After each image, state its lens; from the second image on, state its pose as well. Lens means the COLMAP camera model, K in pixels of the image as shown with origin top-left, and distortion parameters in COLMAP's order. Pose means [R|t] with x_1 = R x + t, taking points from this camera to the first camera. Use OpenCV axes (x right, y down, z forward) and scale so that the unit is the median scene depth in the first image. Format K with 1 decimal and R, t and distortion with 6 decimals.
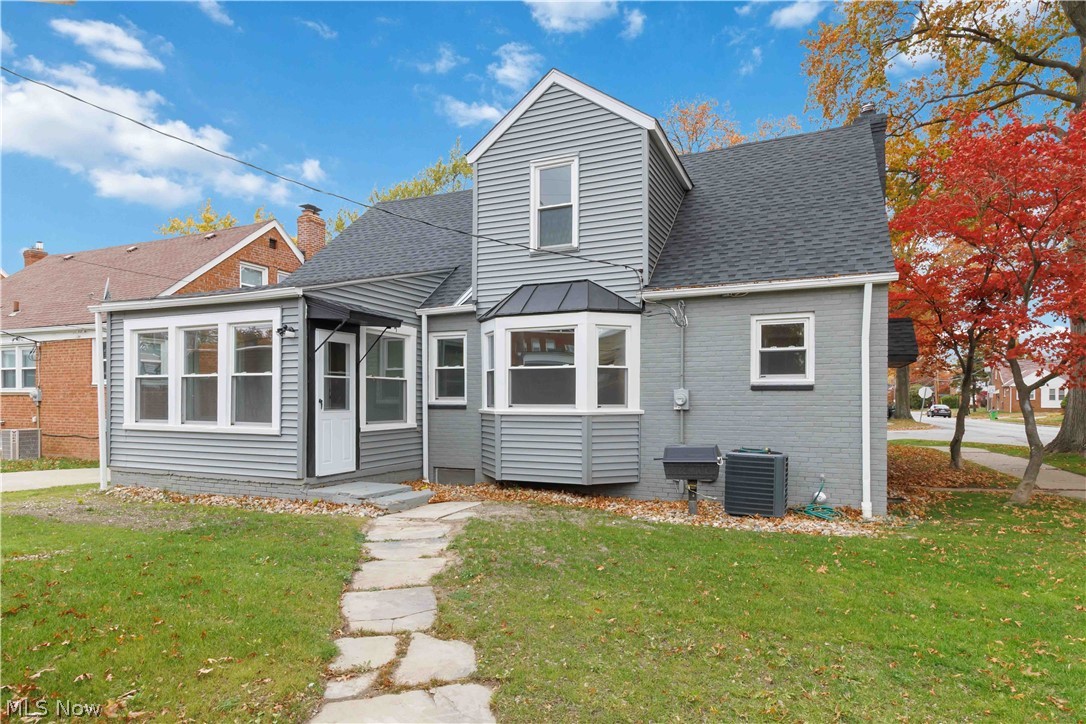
lens RADIAL K [[615.6, 0, 542.7], [0, 615.6, 406.6], [0, 0, 1]] dist [0.003374, 0.001019]
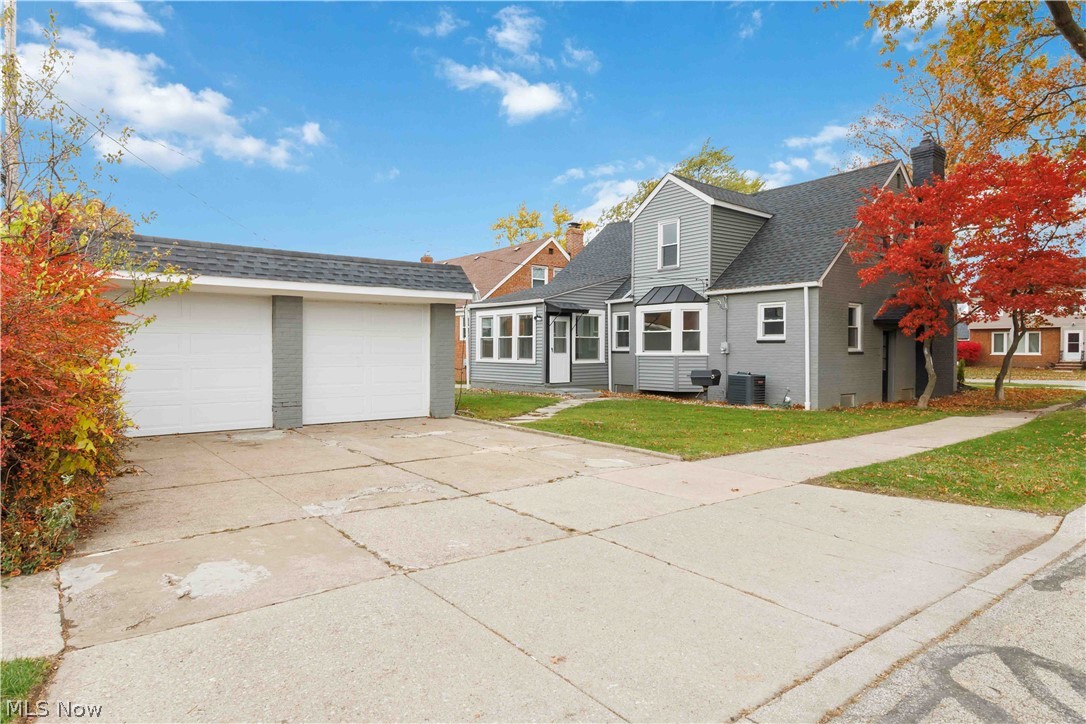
lens RADIAL K [[653.6, 0, 543.0], [0, 653.6, 352.9], [0, 0, 1]] dist [0.001198, 0.000745]
pose [[0.888435, 0.001918, -0.458998, 0.625718], [-0.005206, 0.999969, -0.005899, 0.017877], [0.458973, 0.007630, 0.888418, -0.997869]]
